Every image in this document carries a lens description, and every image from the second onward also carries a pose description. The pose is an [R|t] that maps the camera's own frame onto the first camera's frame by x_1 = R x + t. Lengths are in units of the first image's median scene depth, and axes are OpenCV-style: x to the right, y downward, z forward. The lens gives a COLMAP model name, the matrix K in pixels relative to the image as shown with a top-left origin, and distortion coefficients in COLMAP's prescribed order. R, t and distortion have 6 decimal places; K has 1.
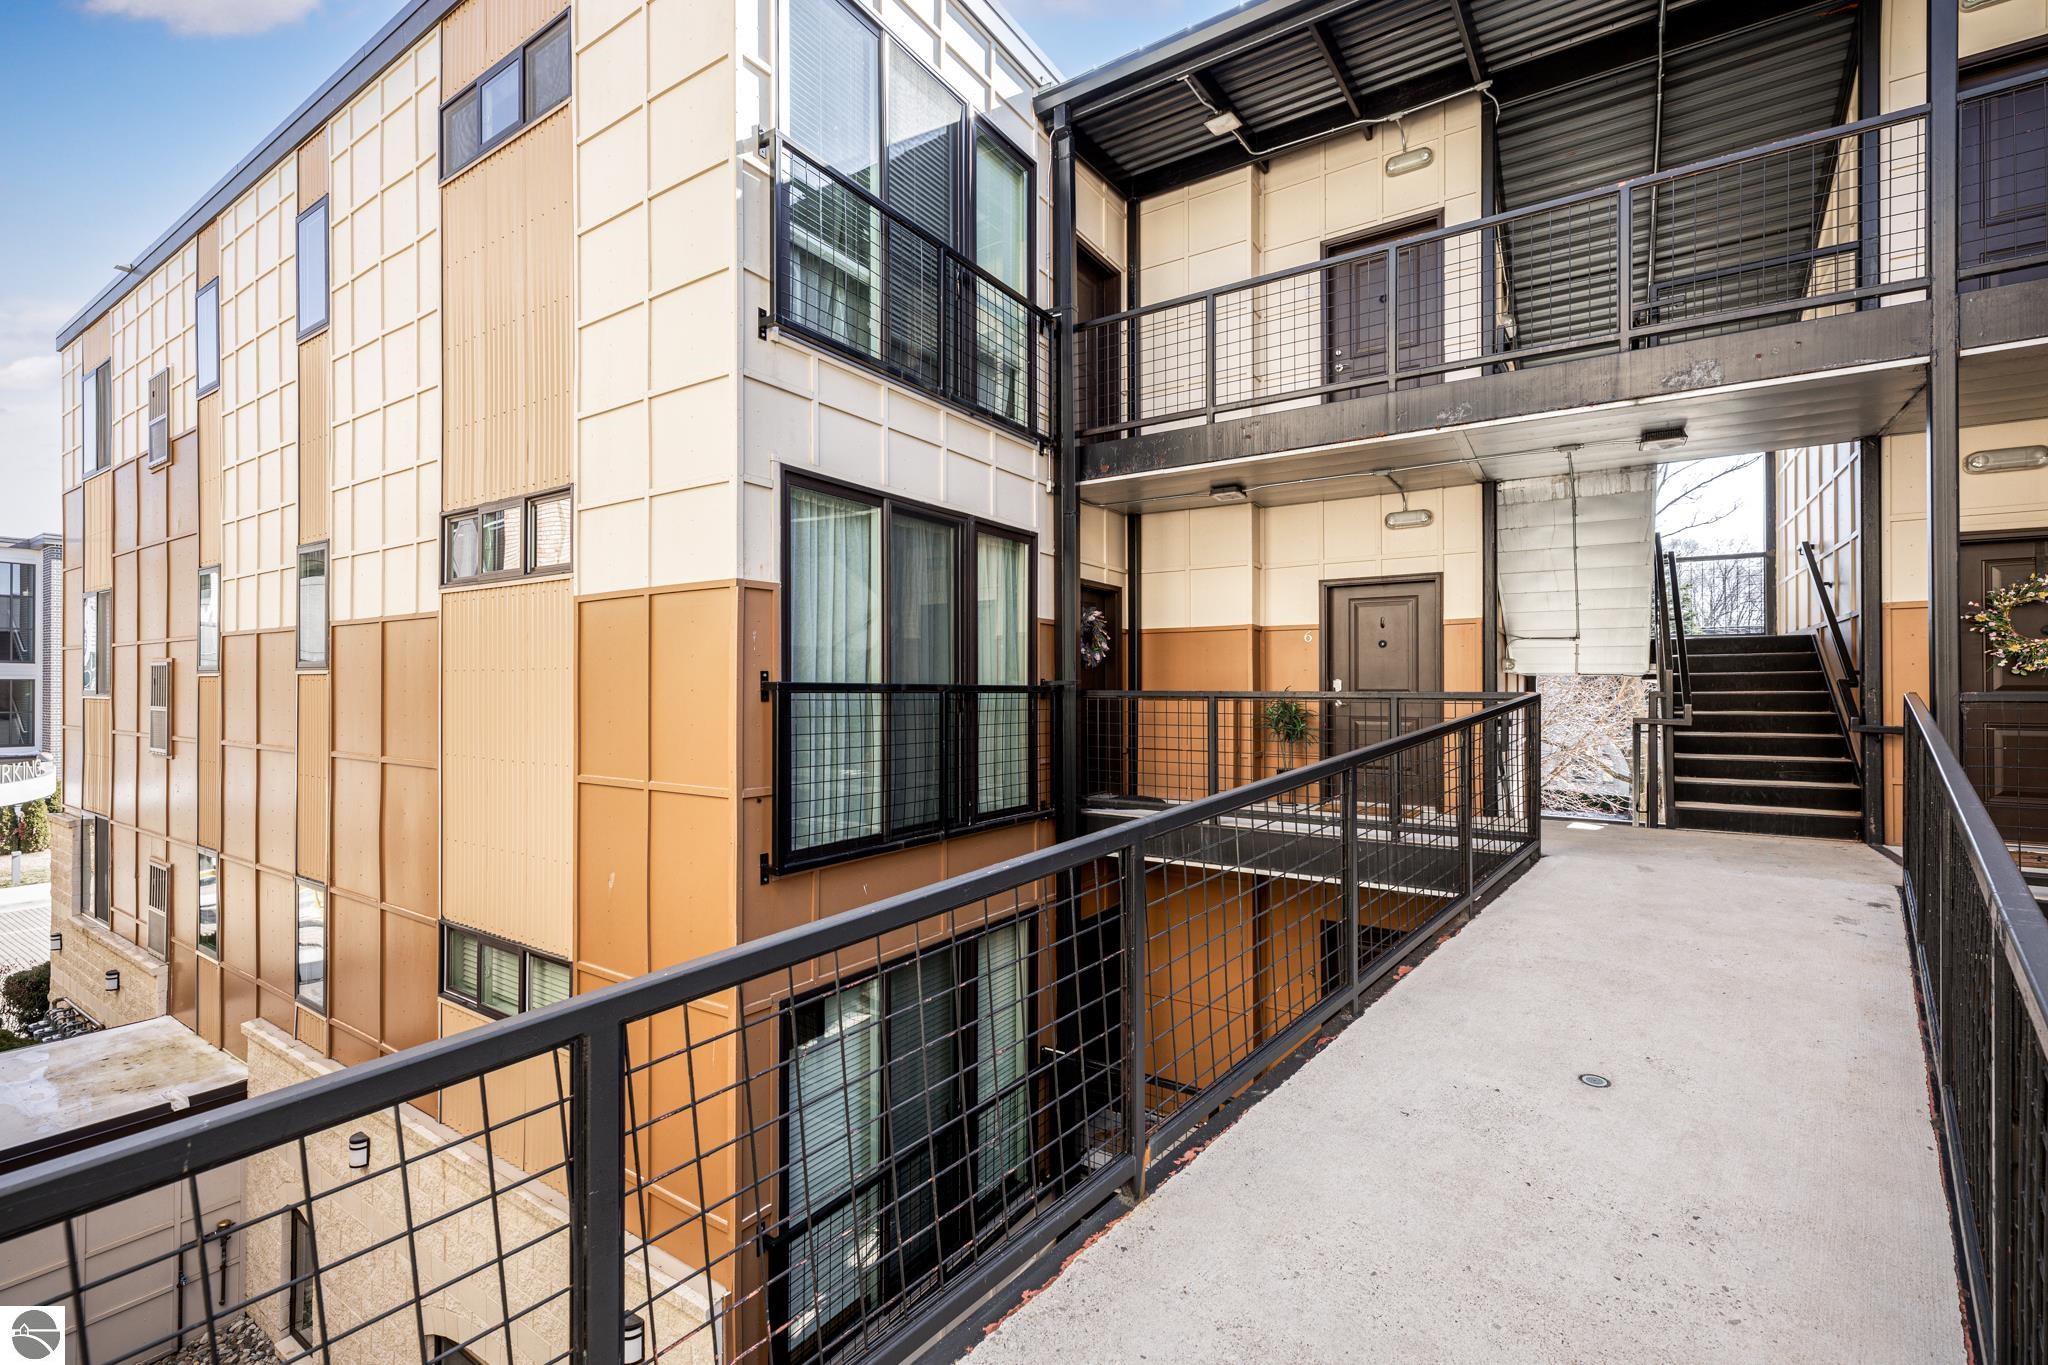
lens RADIAL K [[844.3, 0, 1013.2], [0, 844.3, 685.7], [0, 0, 1]] dist [0.006119, 0.000240]
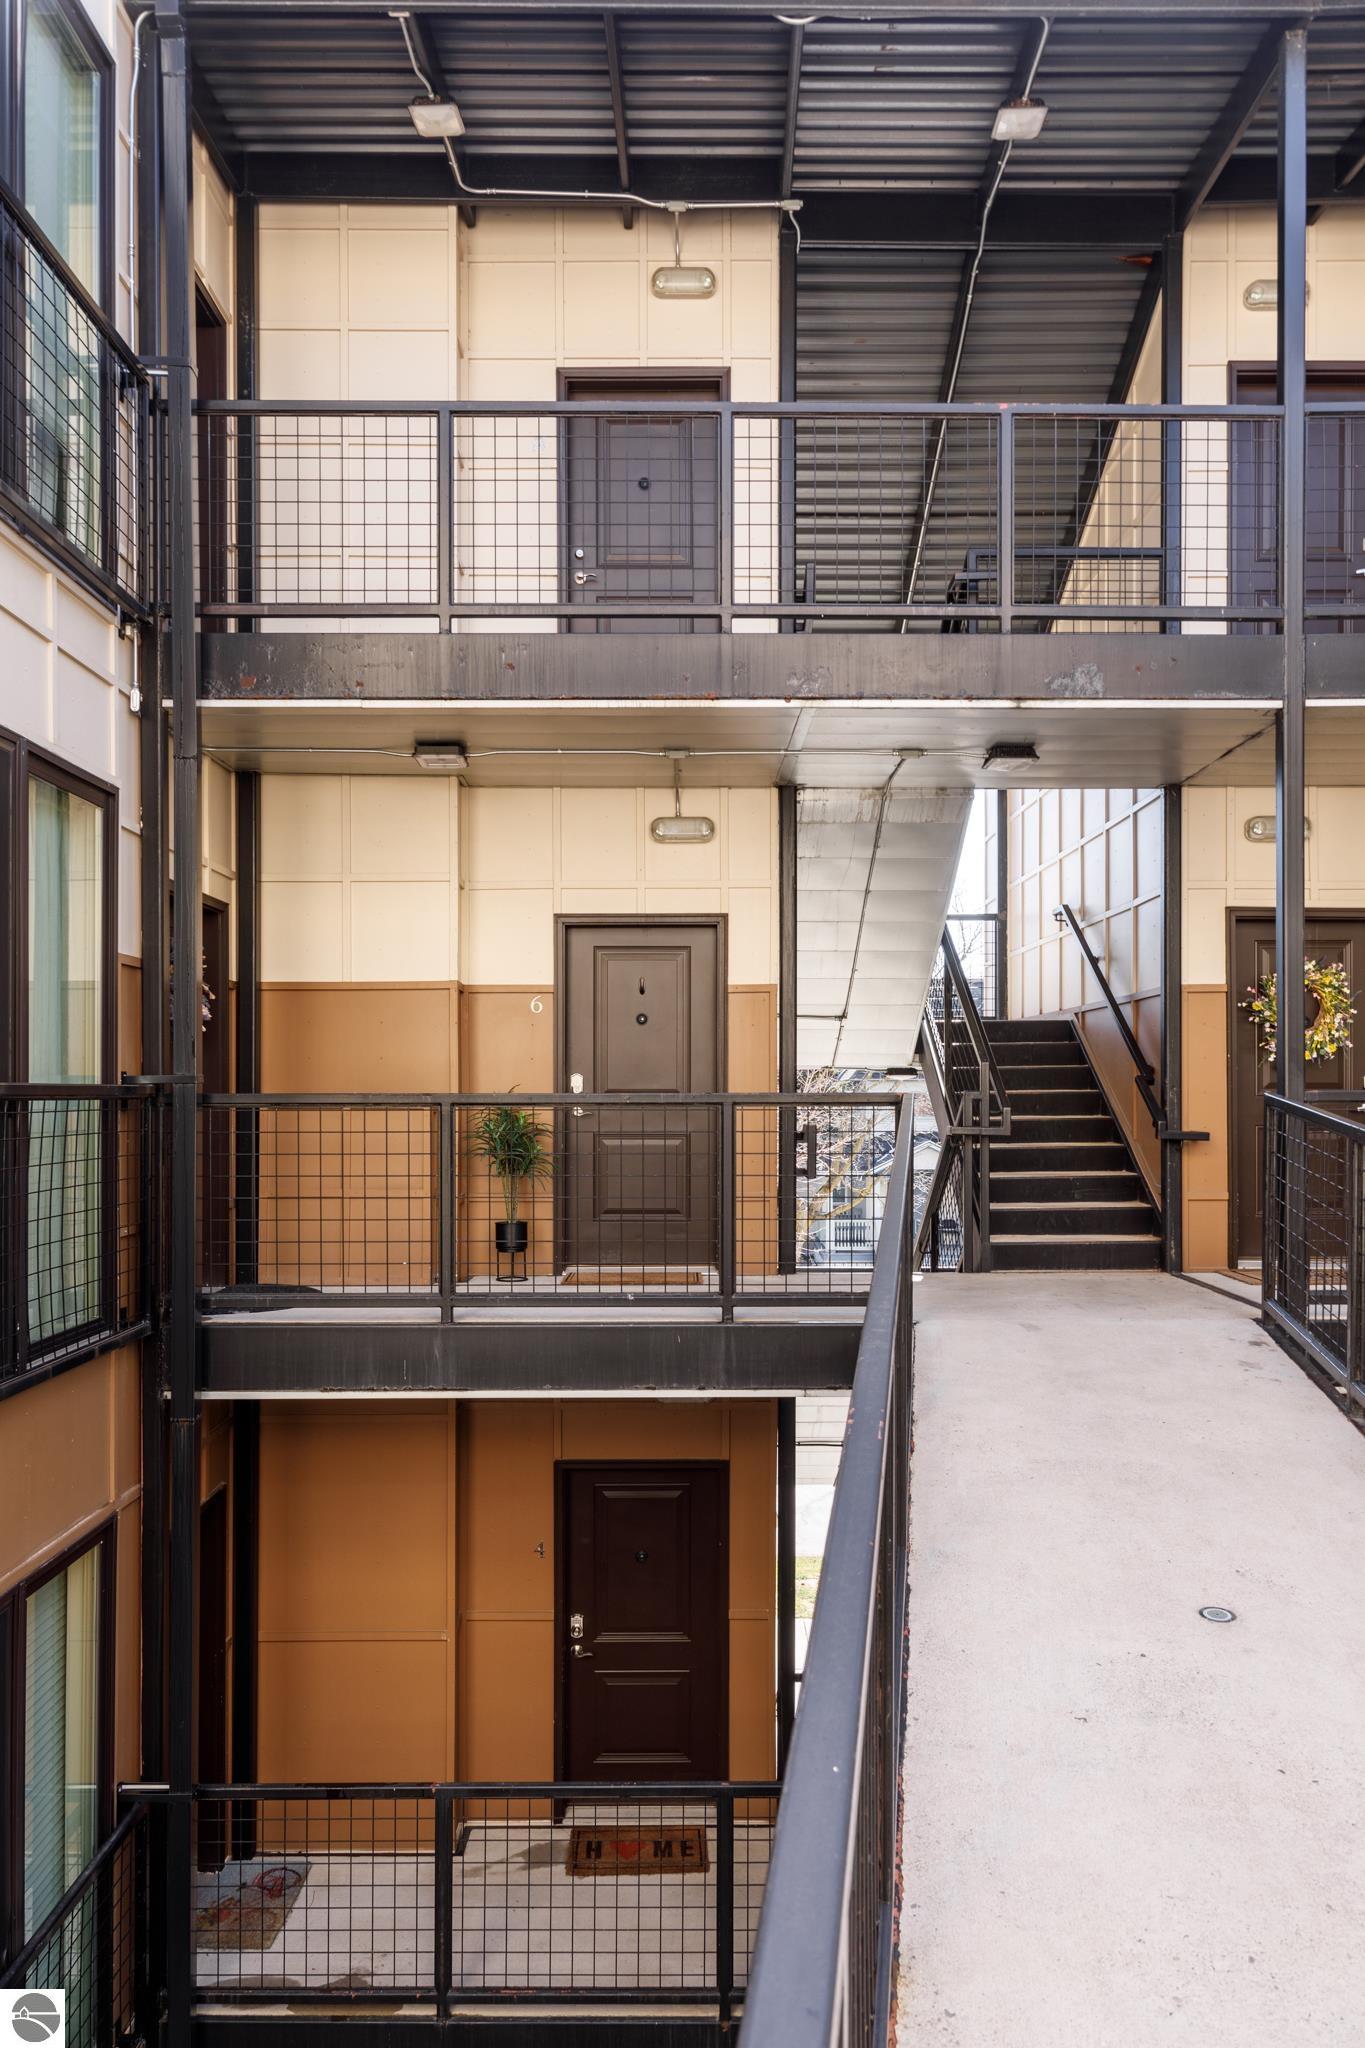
lens RADIAL K [[1424.7, 0, 689.2], [0, 1424.7, 1090.4], [0, 0, 1]] dist [0.007136, 0.007615]
pose [[0.839745, -0.003366, 0.542970, -0.132152], [0.001081, 0.999989, 0.004529, 0.000047], [-0.542979, -0.003216, 0.839740, 0.069462]]
